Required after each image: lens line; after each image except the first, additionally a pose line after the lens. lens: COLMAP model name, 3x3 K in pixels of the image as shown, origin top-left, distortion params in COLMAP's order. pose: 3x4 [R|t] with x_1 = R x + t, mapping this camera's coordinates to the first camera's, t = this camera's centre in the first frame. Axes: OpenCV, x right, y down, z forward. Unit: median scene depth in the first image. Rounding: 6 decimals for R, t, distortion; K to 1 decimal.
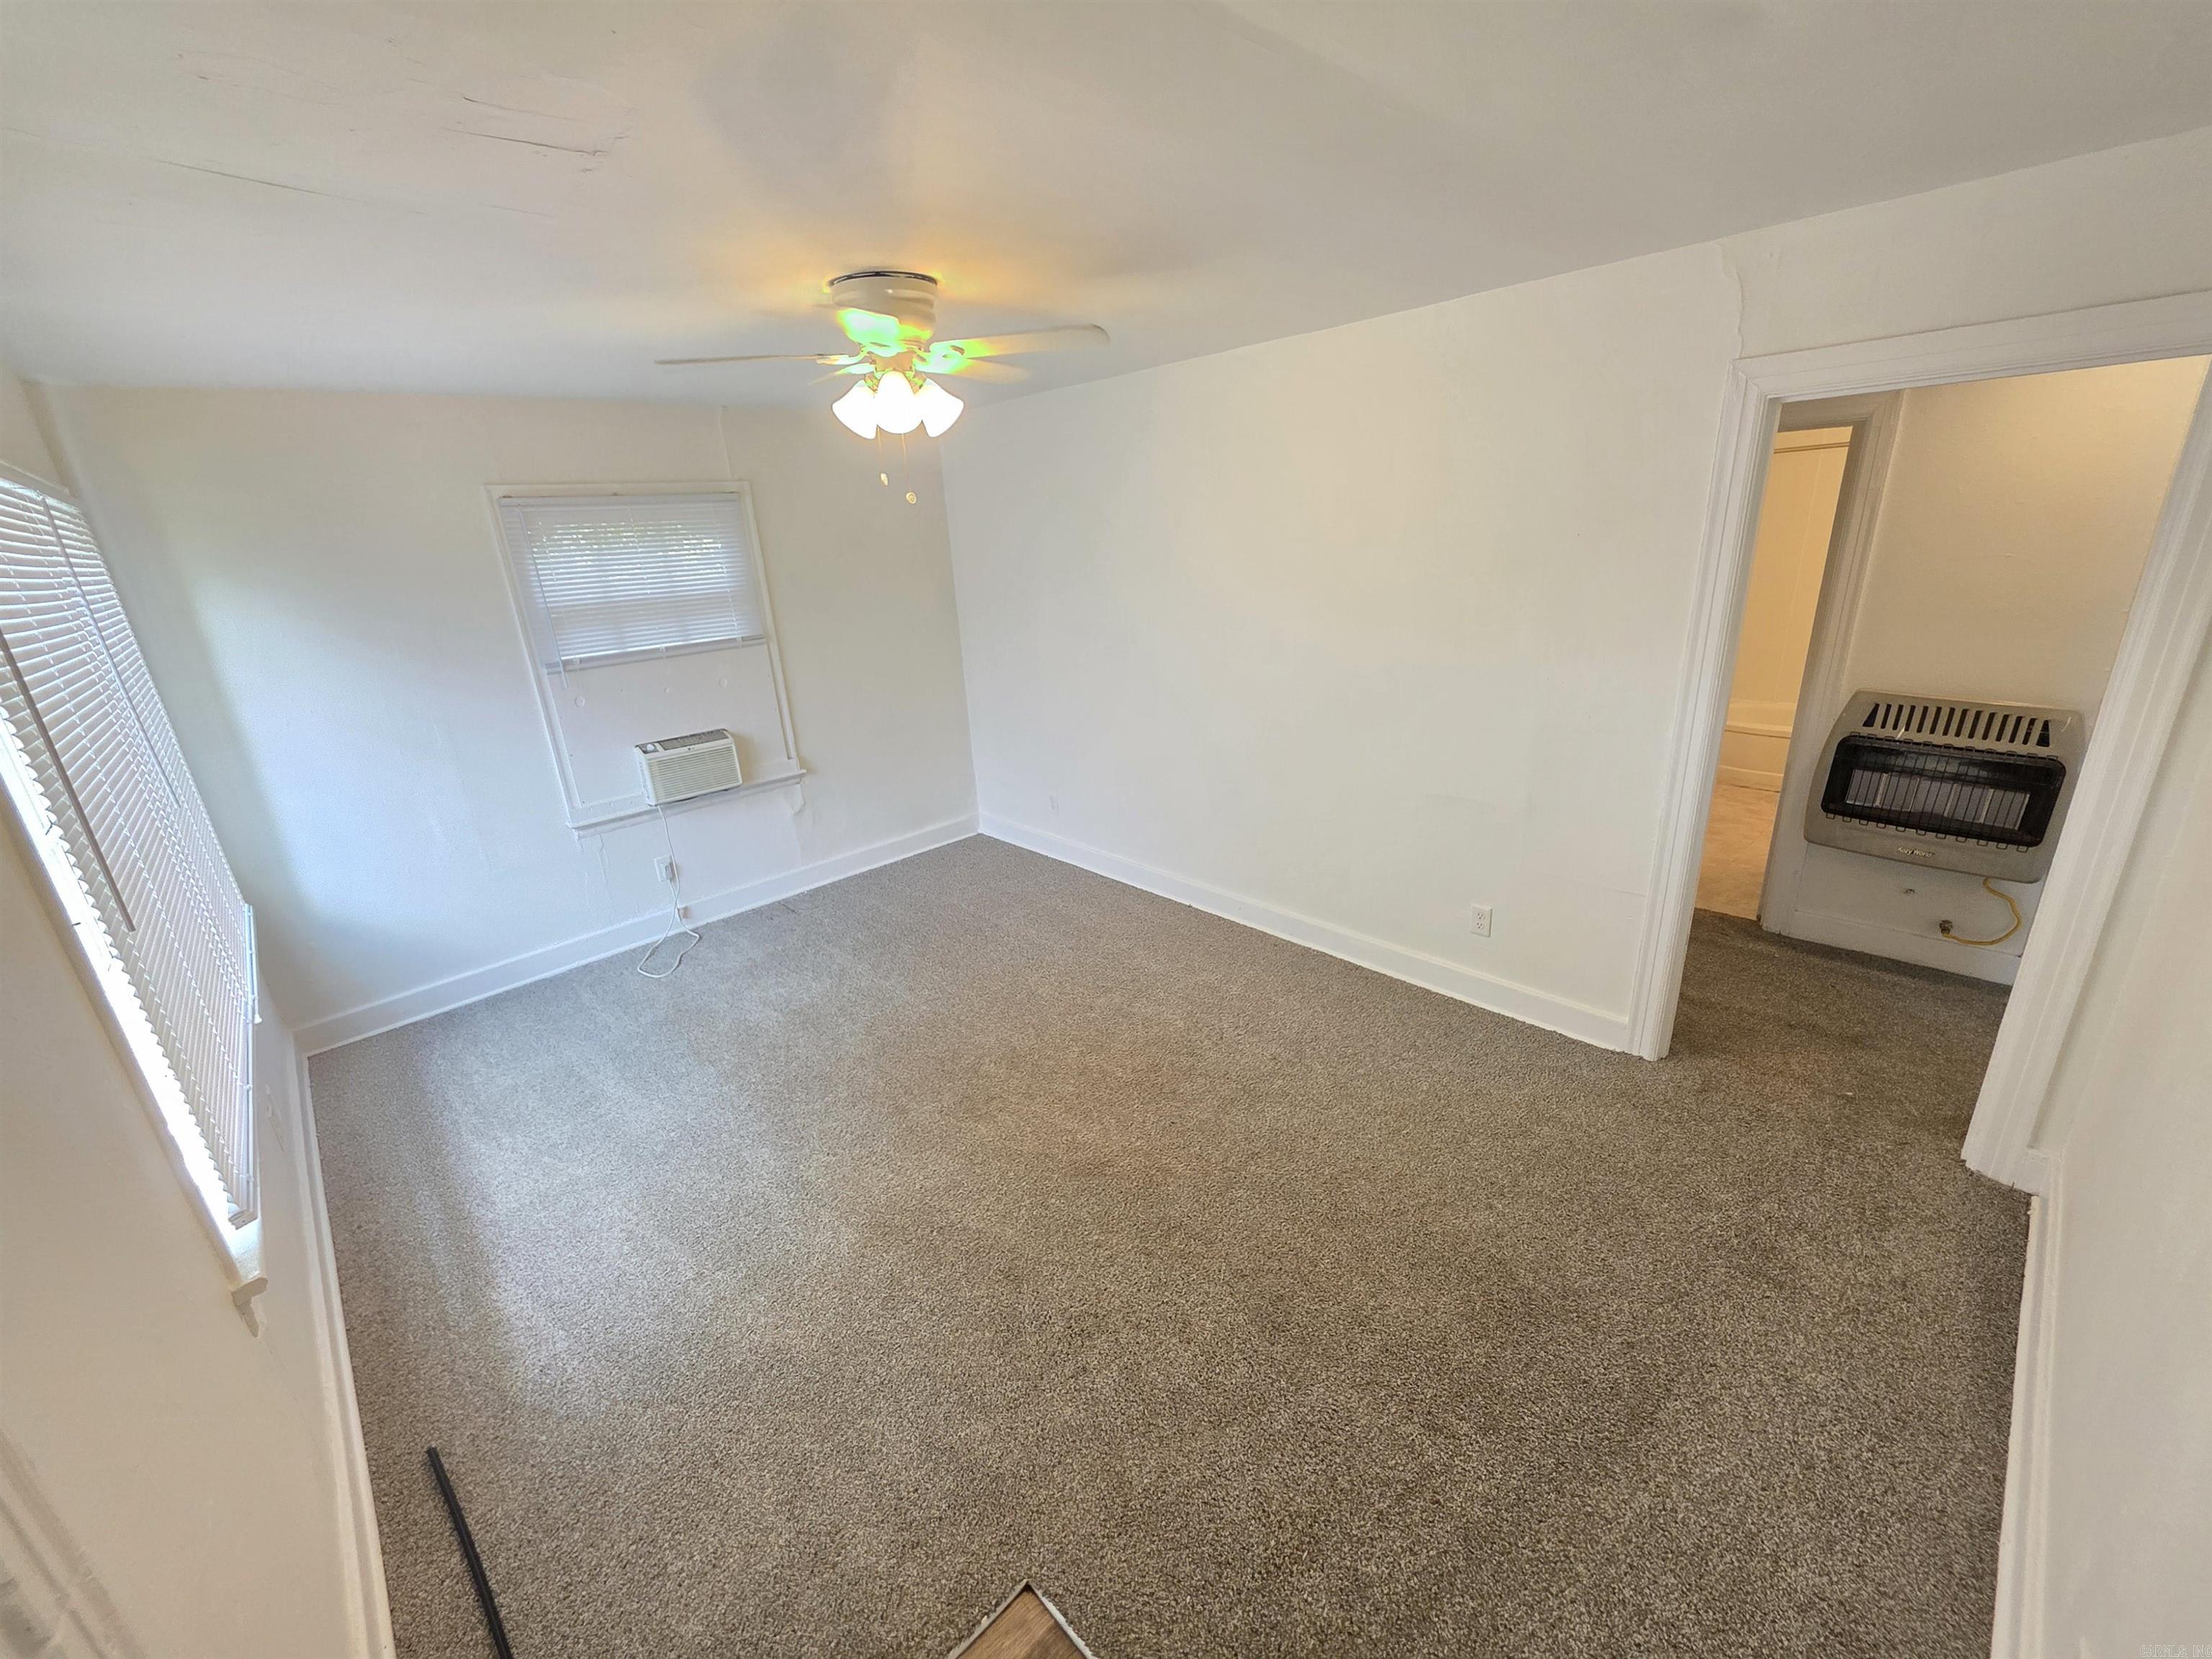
lens RADIAL K [[888.2, 0, 1106.0], [0, 888.2, 829.5], [0, 0, 1]] dist [0.002076, 0.000439]
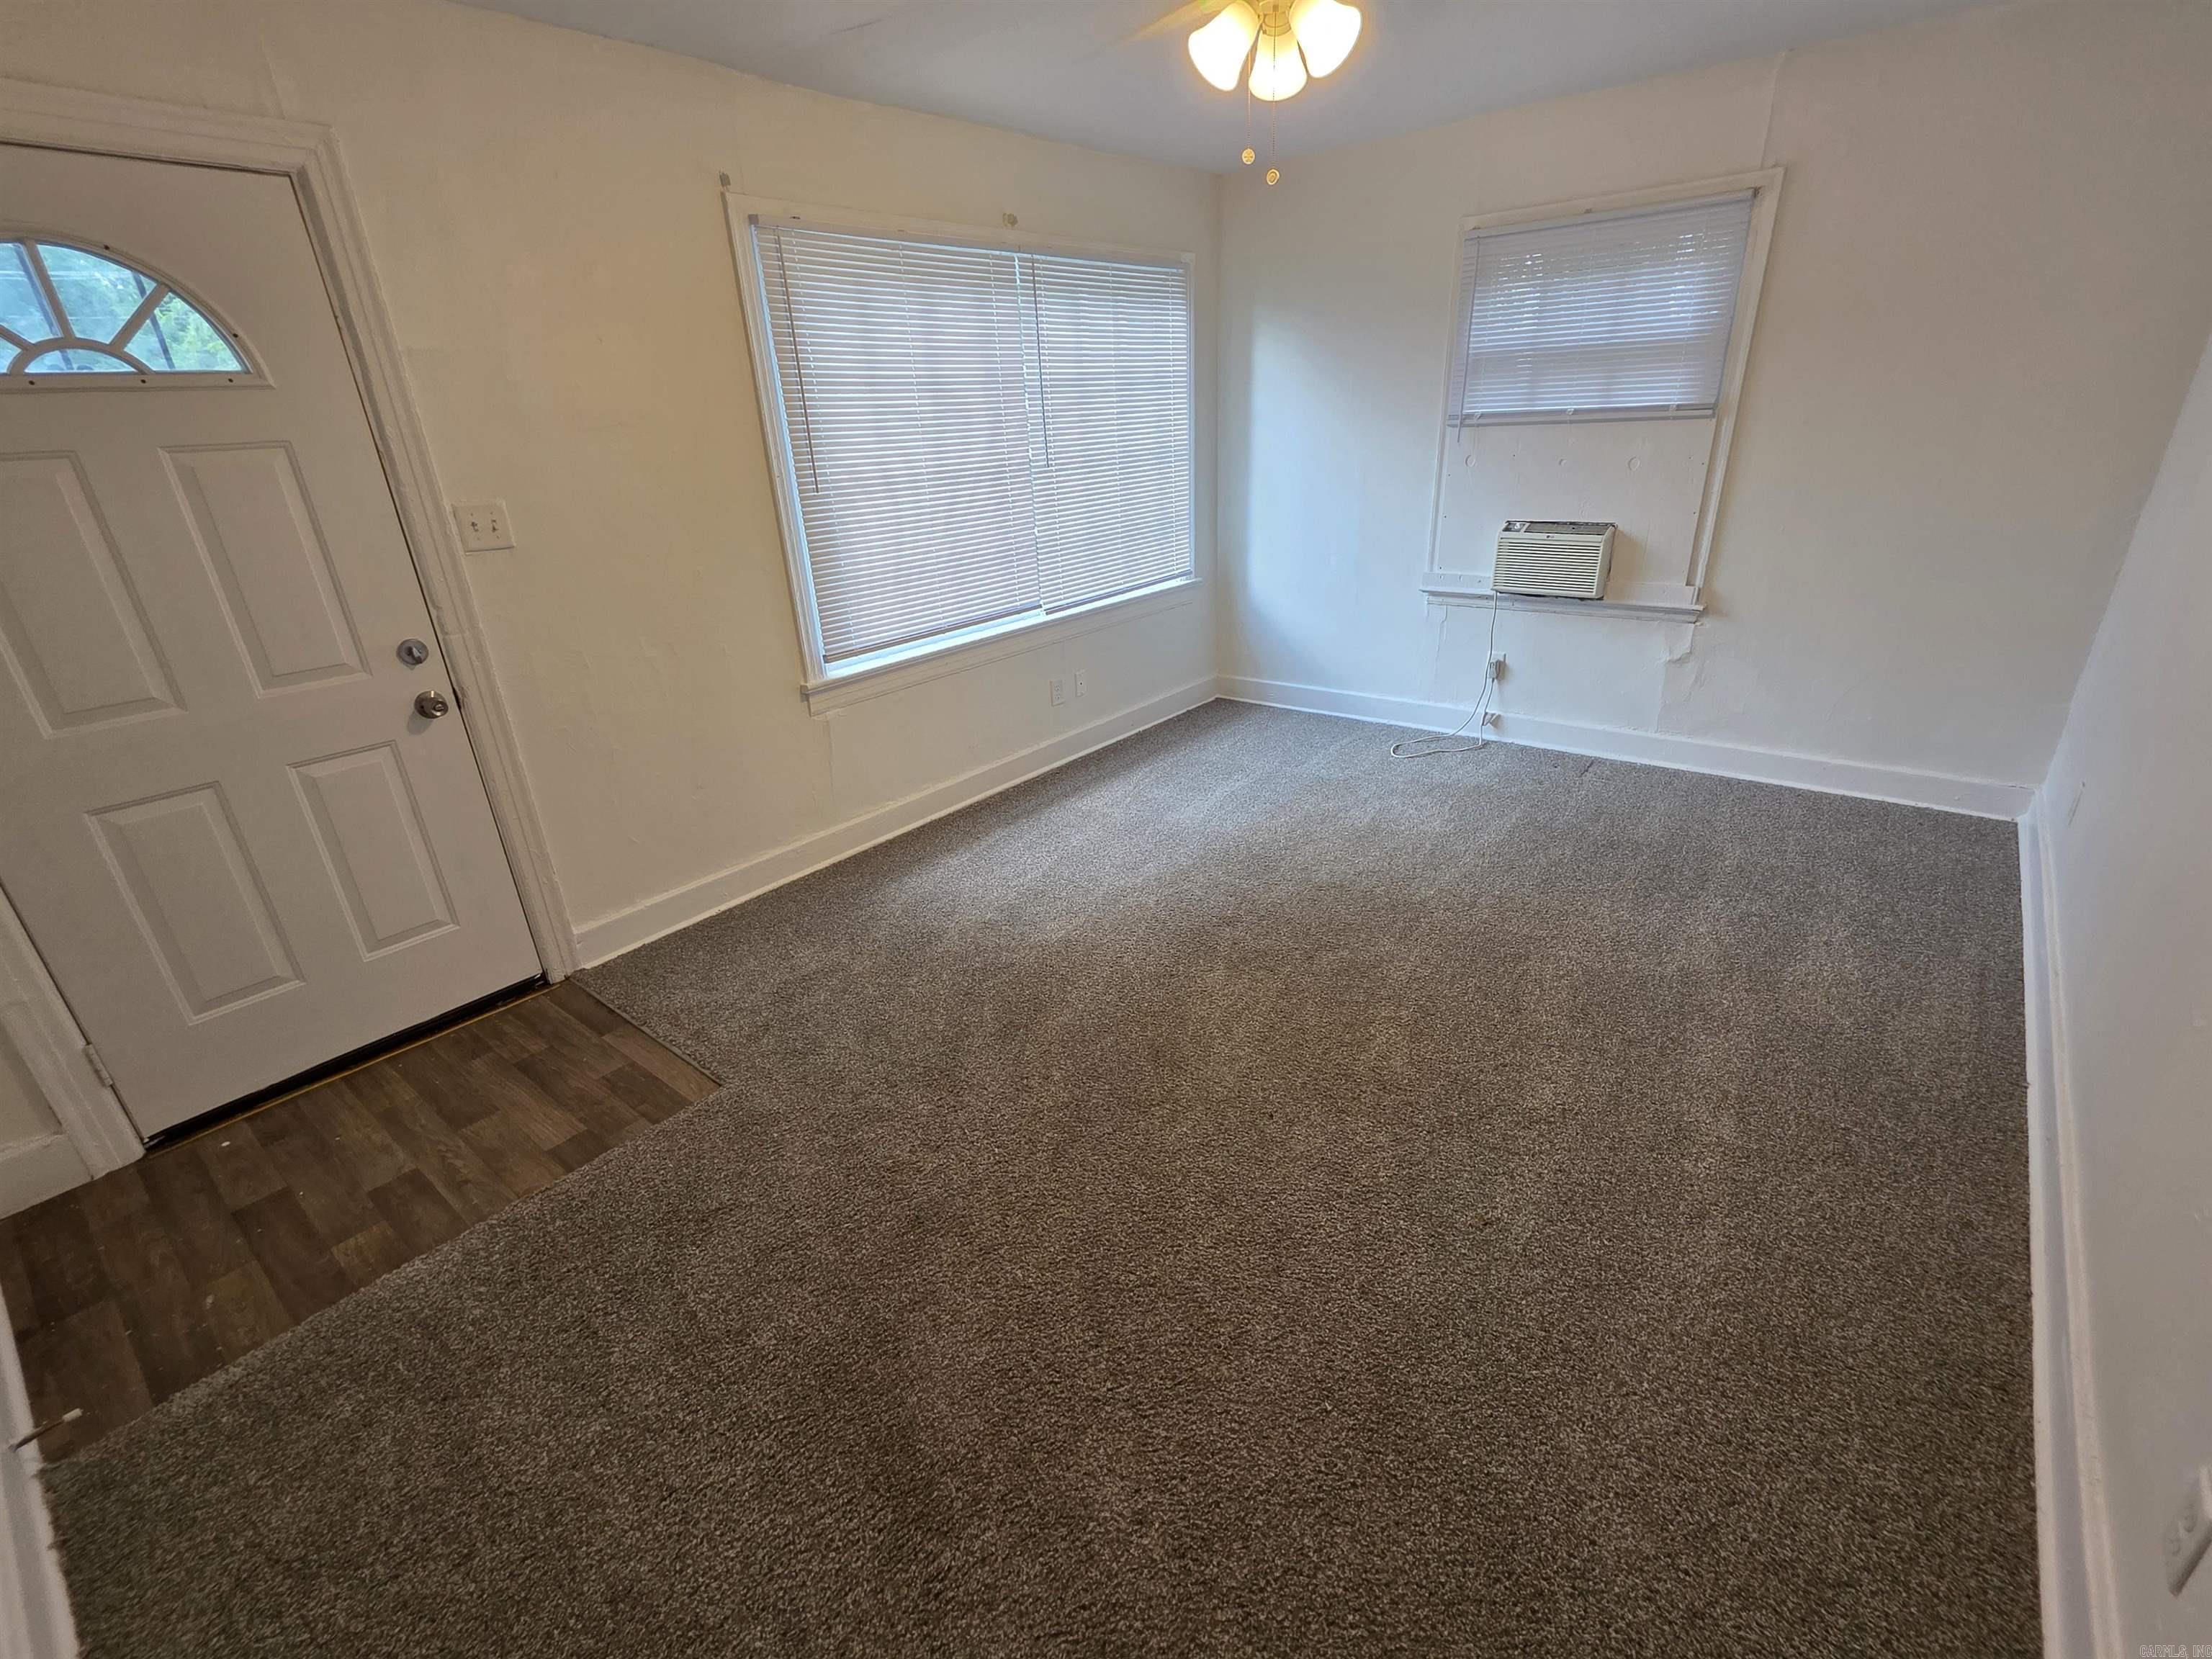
lens RADIAL K [[984.1, 0, 1106.0], [0, 984.1, 829.5], [0, 0, 1]] dist [0.007596, -0.000156]
pose [[0.125914, 0.438996, -0.889622, 0.494489], [-0.285191, 0.874923, 0.391378, -0.105389], [0.950164, 0.204432, 0.235363, 0.482753]]
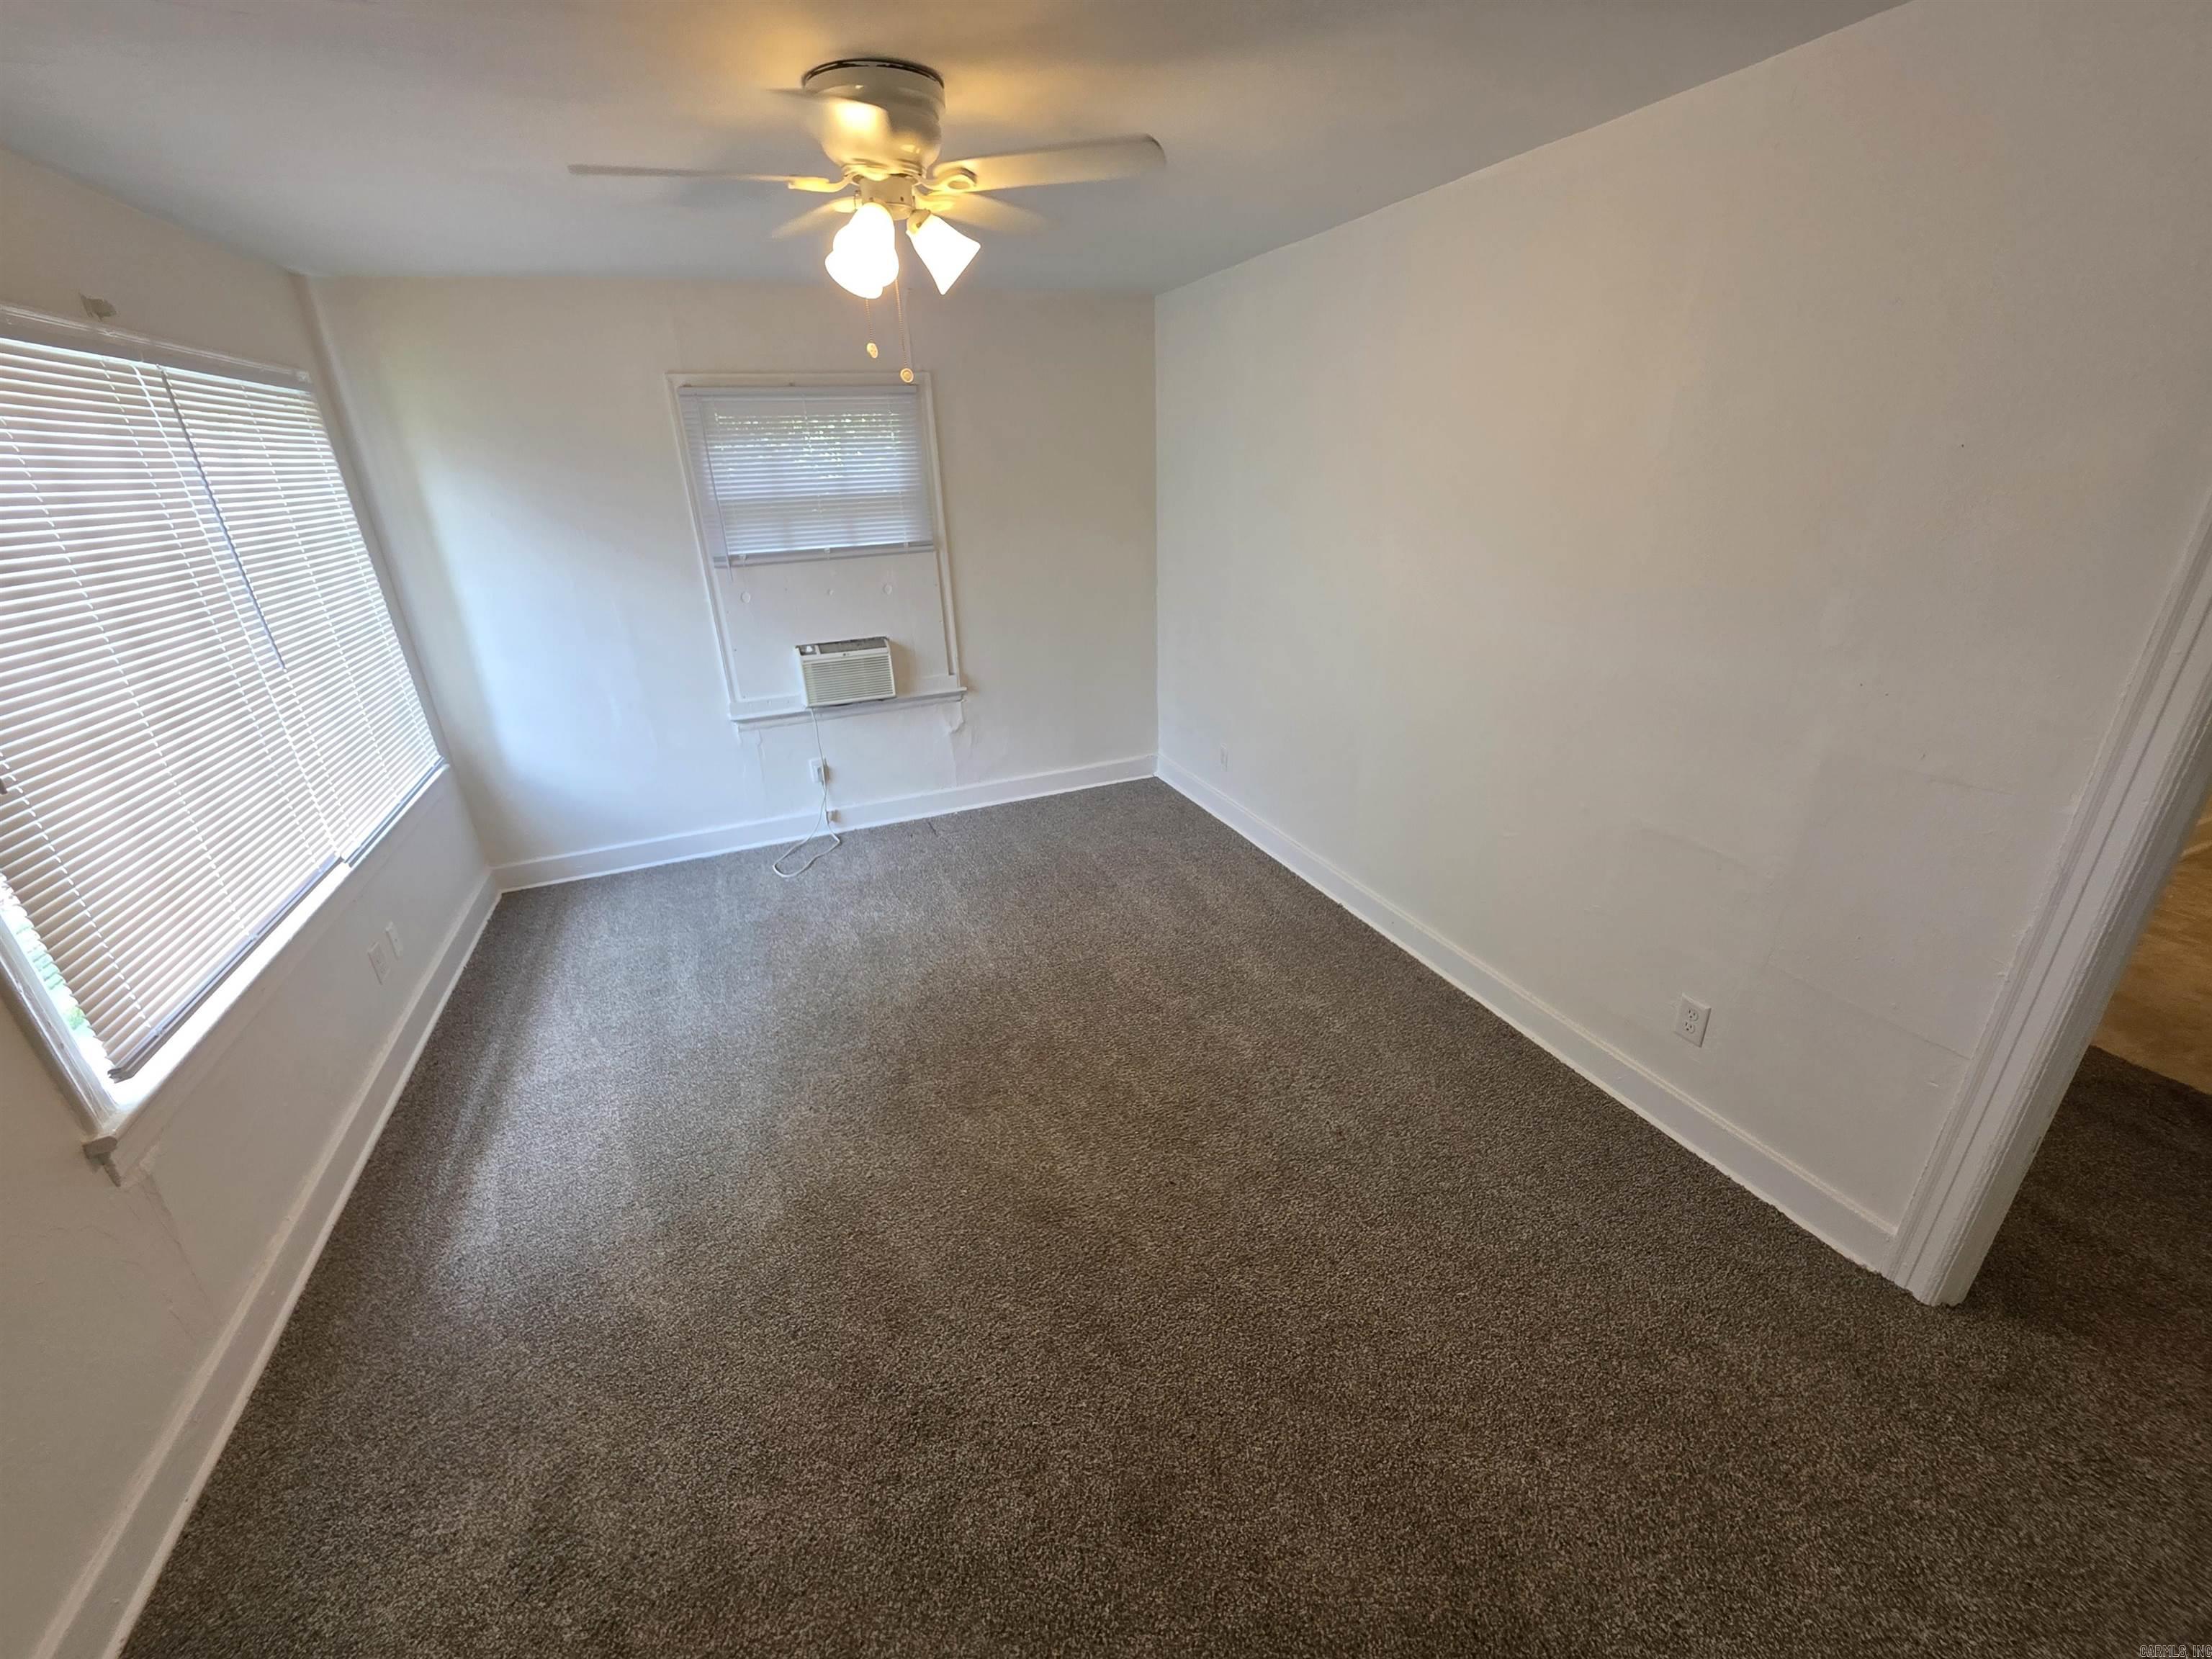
lens RADIAL K [[888.2, 0, 1106.0], [0, 888.2, 829.5], [0, 0, 1]] dist [0.002076, 0.000439]
pose [[0.932044, 0.164173, -0.323018, 0.171775], [-0.135990, 0.984792, 0.108128, -0.050978], [0.335858, -0.056853, 0.940195, 0.175945]]
